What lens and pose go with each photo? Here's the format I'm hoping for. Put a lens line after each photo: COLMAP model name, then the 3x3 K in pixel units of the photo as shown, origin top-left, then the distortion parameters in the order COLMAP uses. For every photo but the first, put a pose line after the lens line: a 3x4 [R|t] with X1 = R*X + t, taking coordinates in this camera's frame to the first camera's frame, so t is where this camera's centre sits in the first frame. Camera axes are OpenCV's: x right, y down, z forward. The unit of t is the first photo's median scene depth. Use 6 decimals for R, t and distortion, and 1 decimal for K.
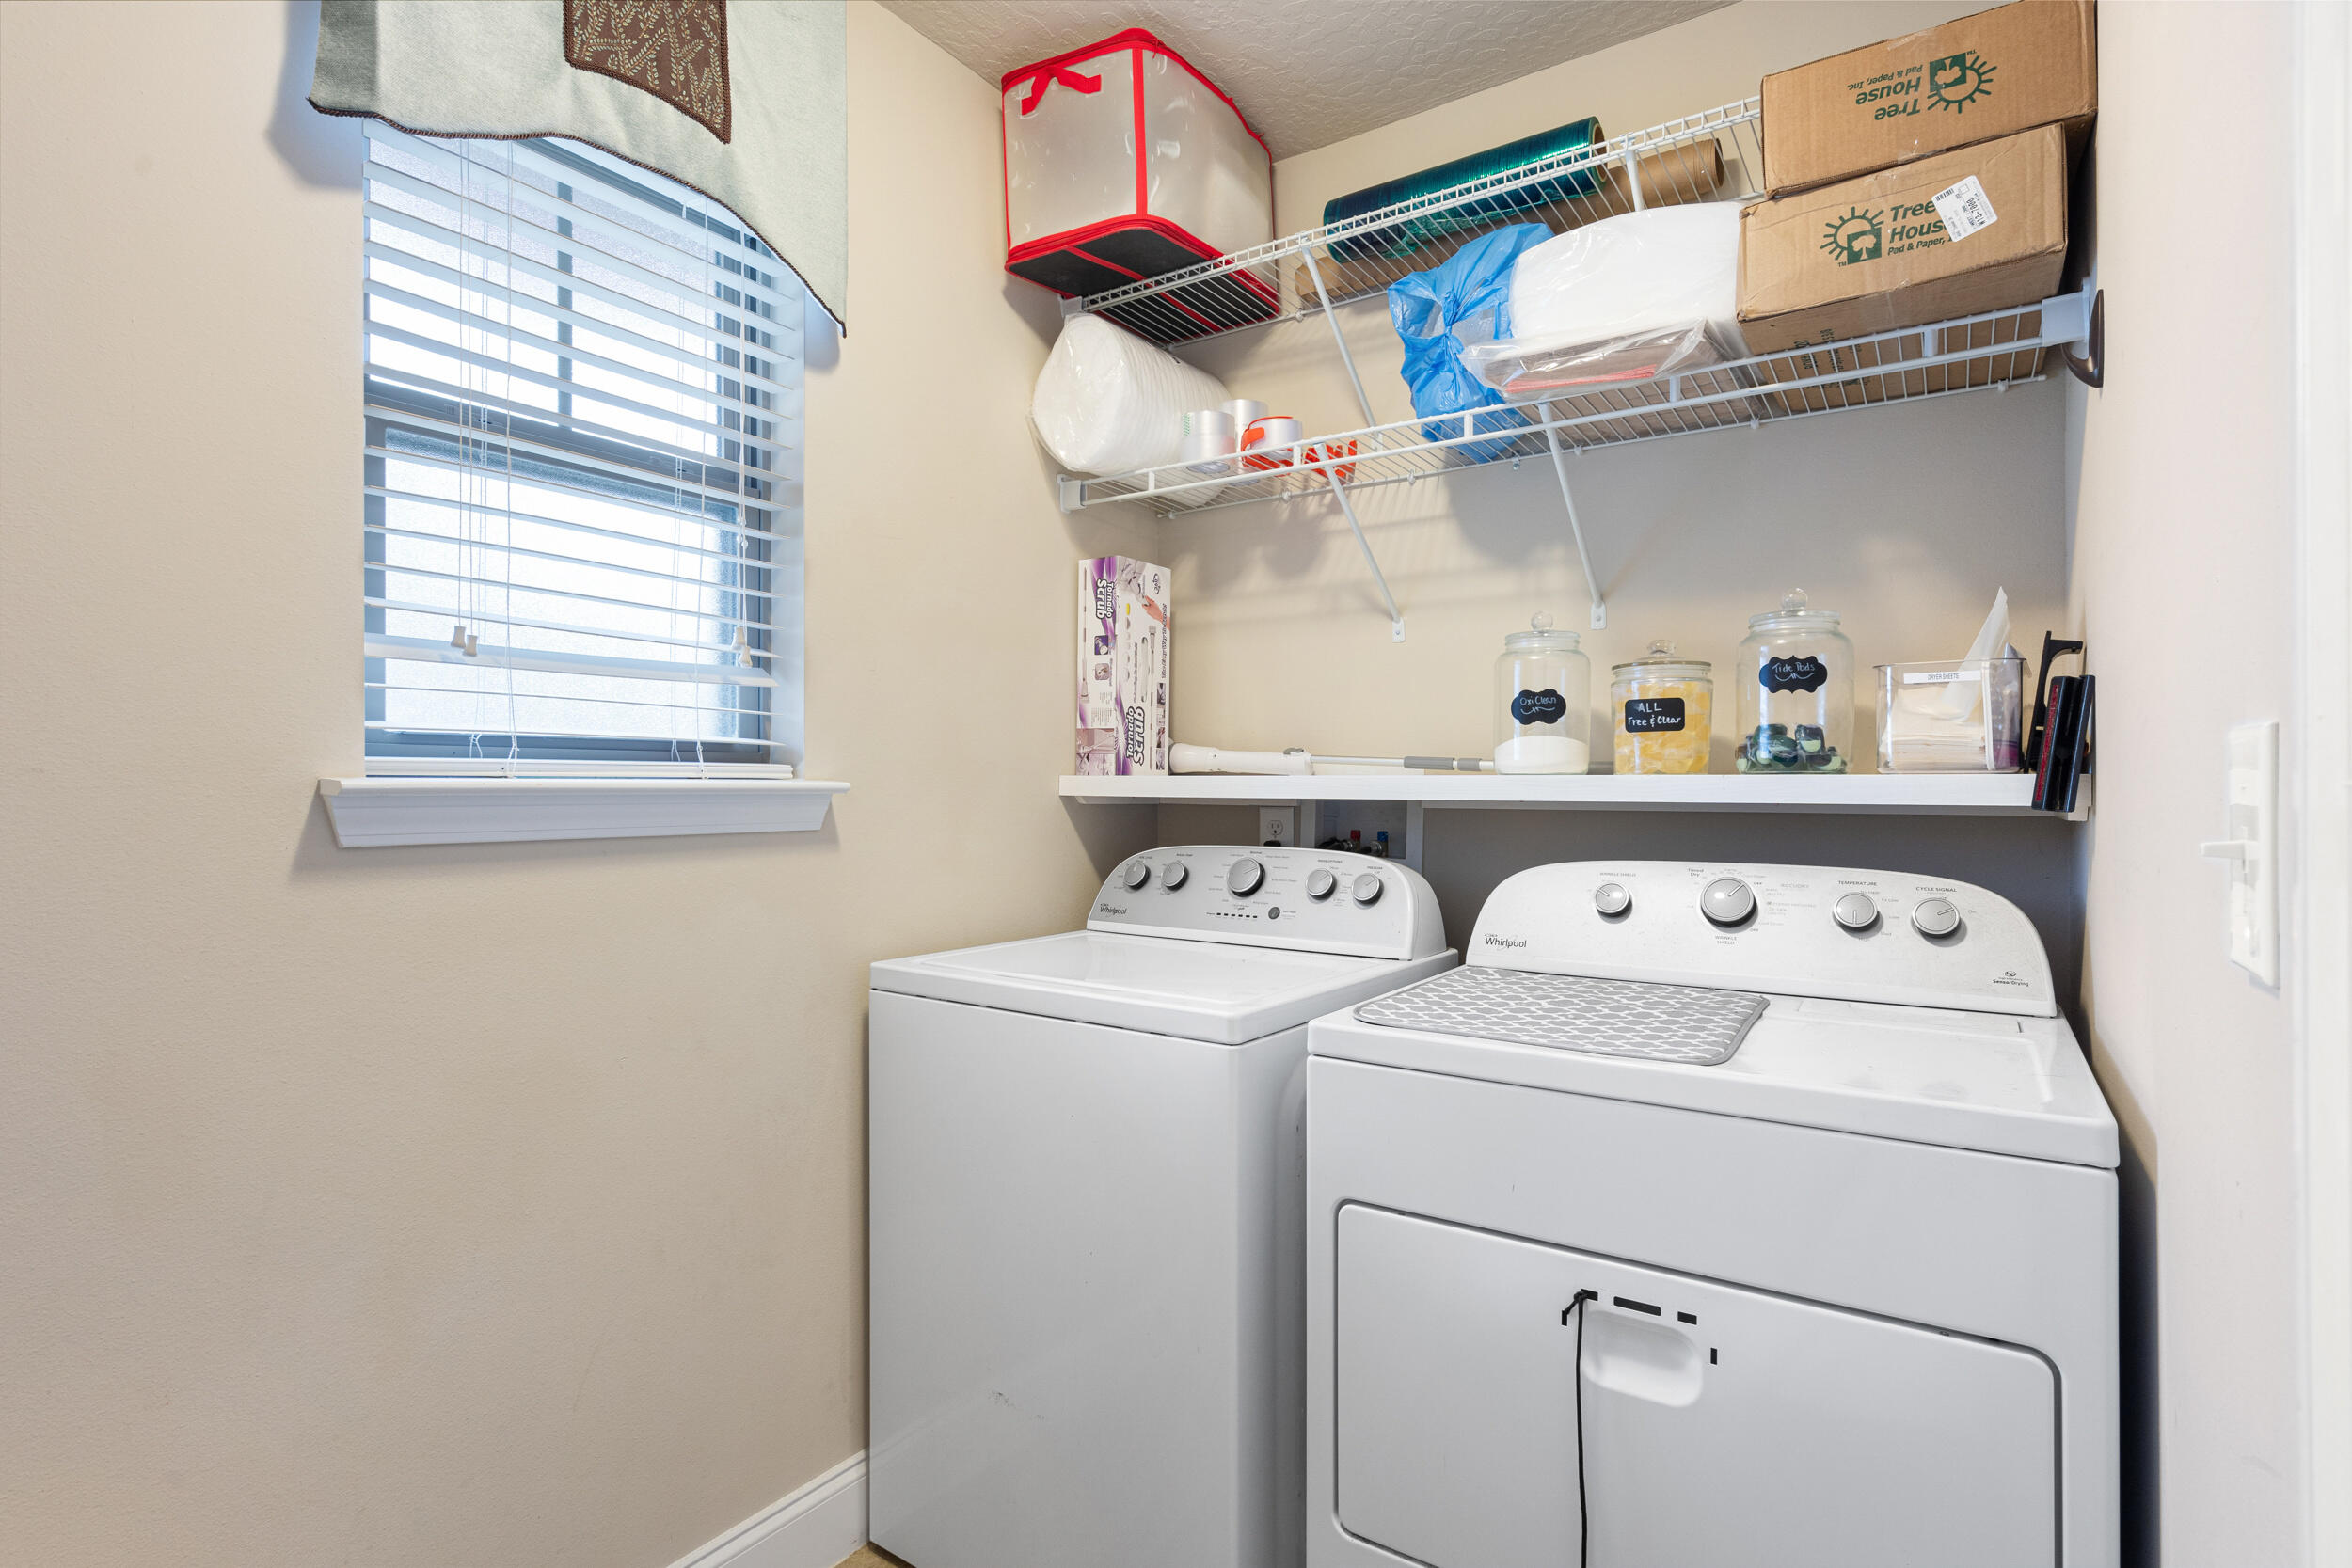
lens RADIAL K [[1158.9, 0, 1168.7], [0, 1158.9, 783.5], [0, 0, 1]] dist [0.000481, 0.000292]
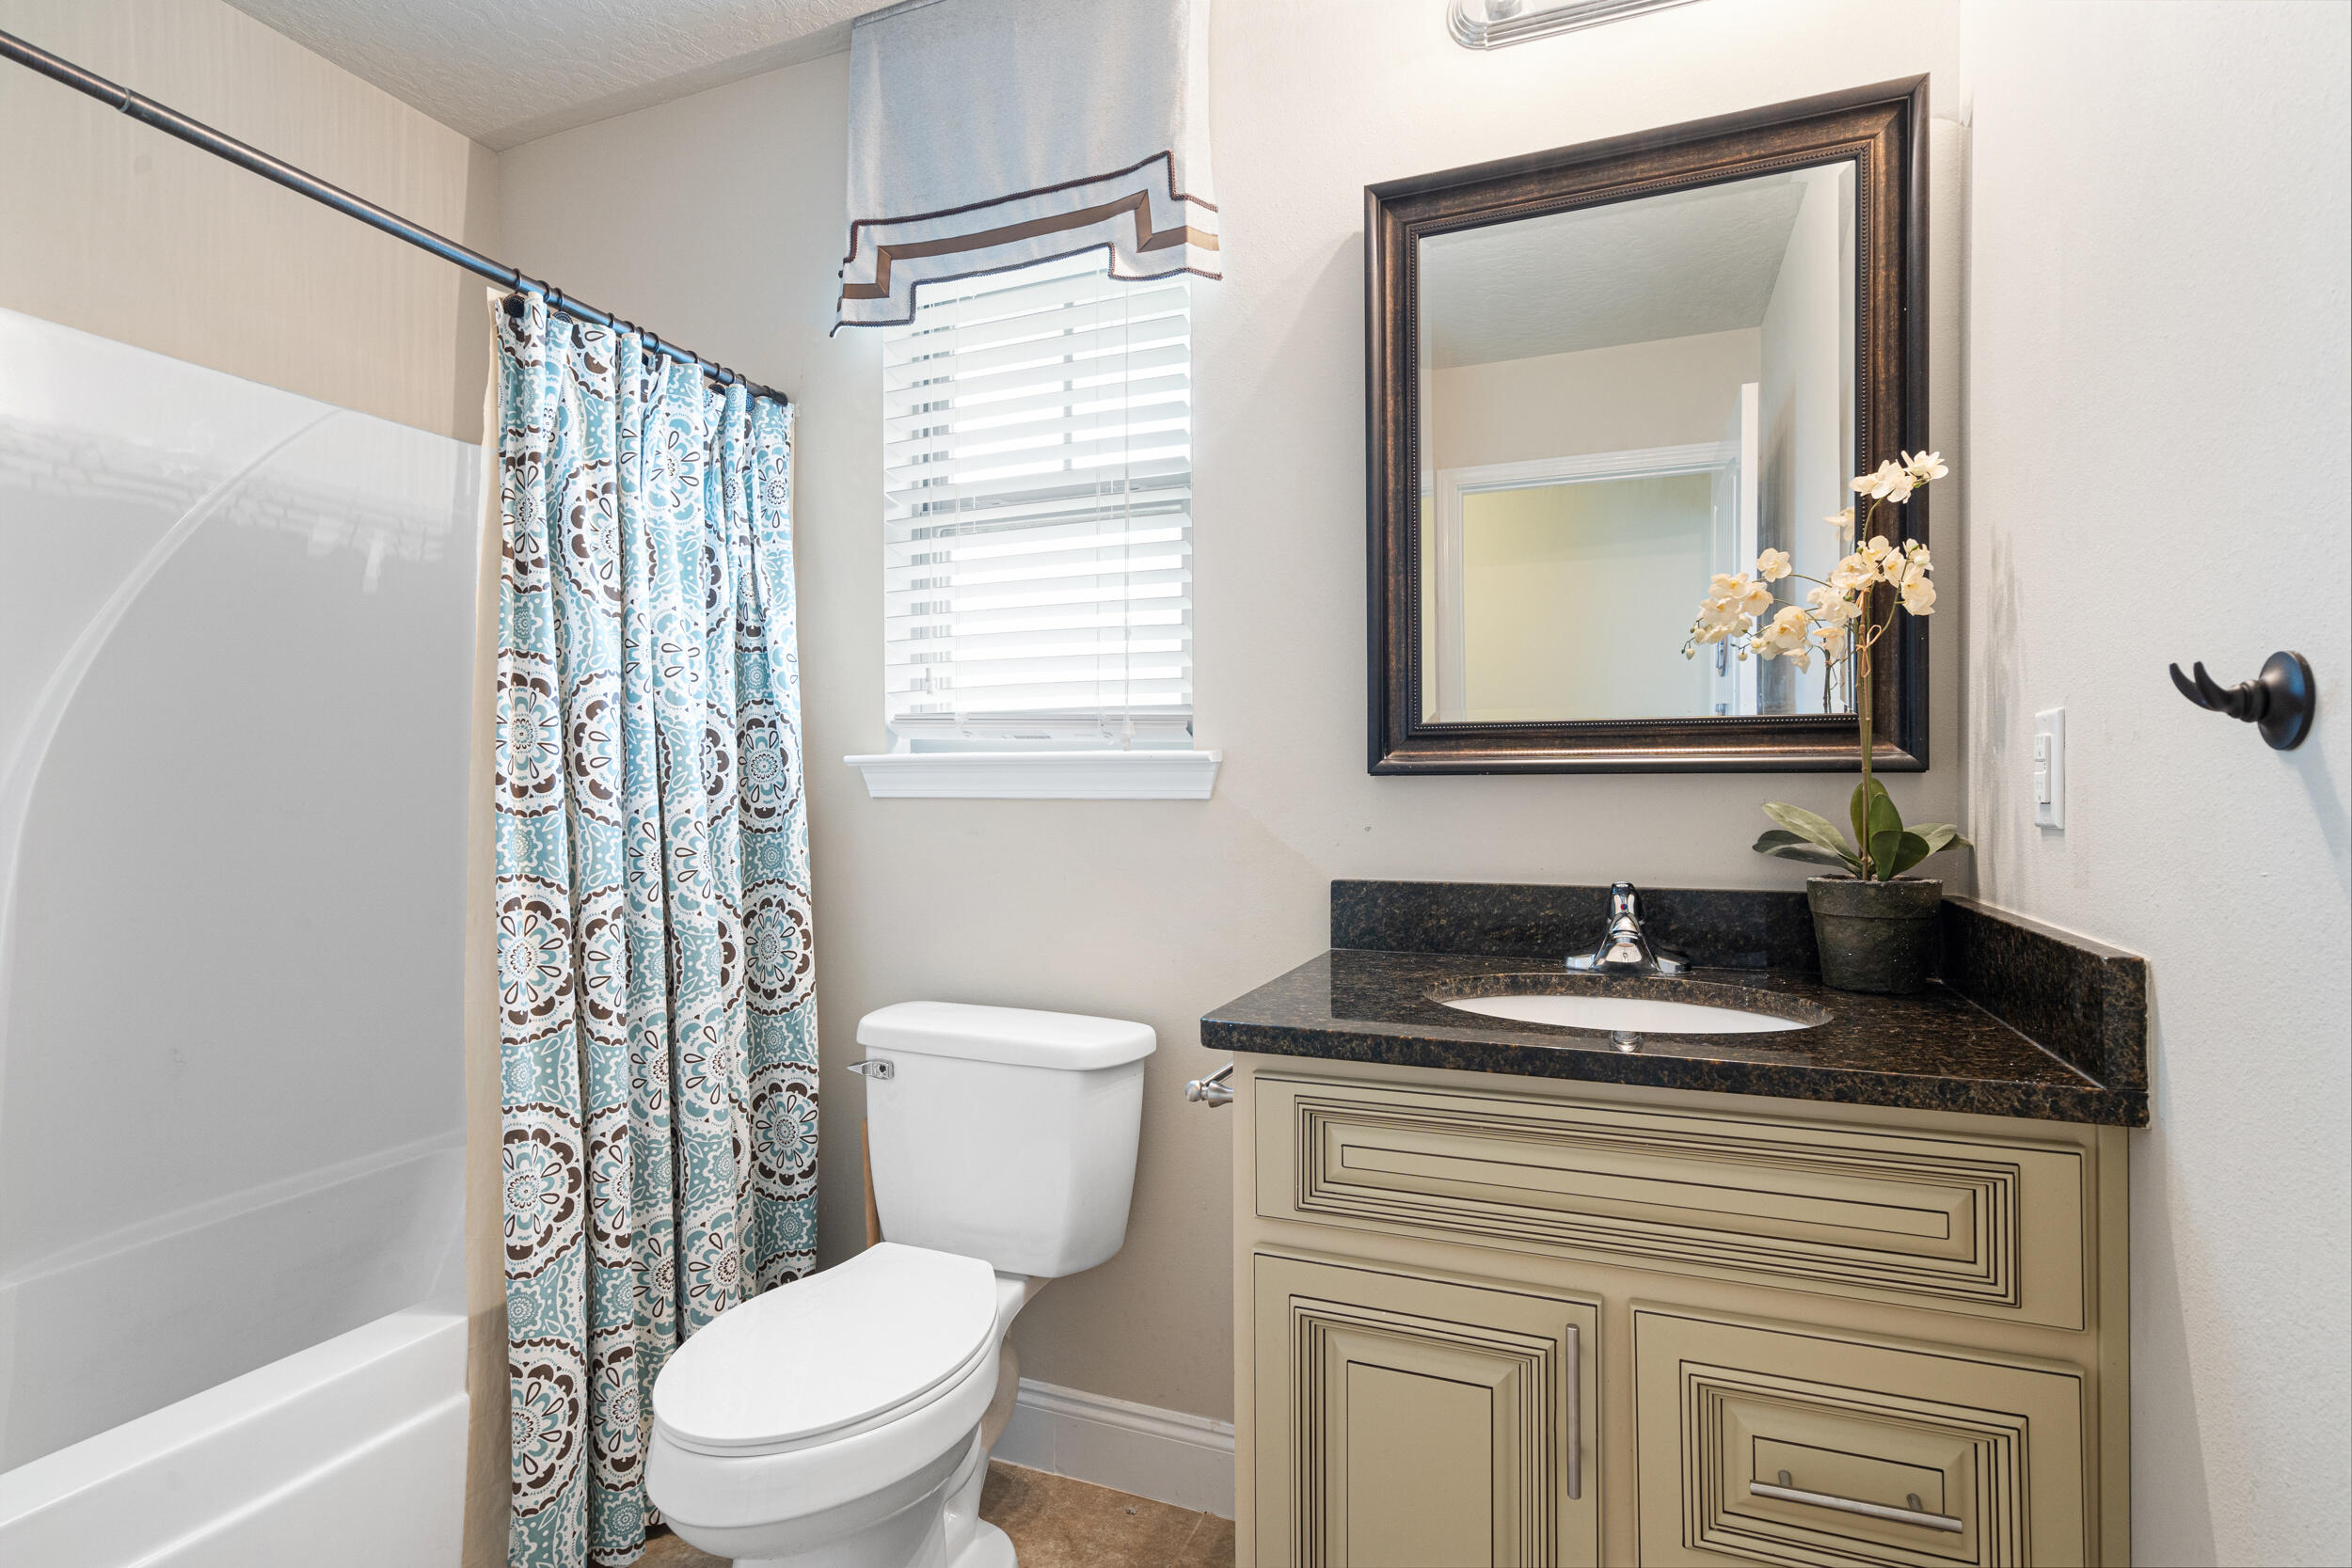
lens RADIAL K [[1158.9, 0, 1168.7], [0, 1158.9, 783.5], [0, 0, 1]] dist [0.000481, 0.000292]
pose [[0.210243, 0.002218, -0.977647, 0.774414], [0.005588, 0.999978, 0.003471, 0.025402], [0.977633, -0.006193, 0.210226, 0.835405]]
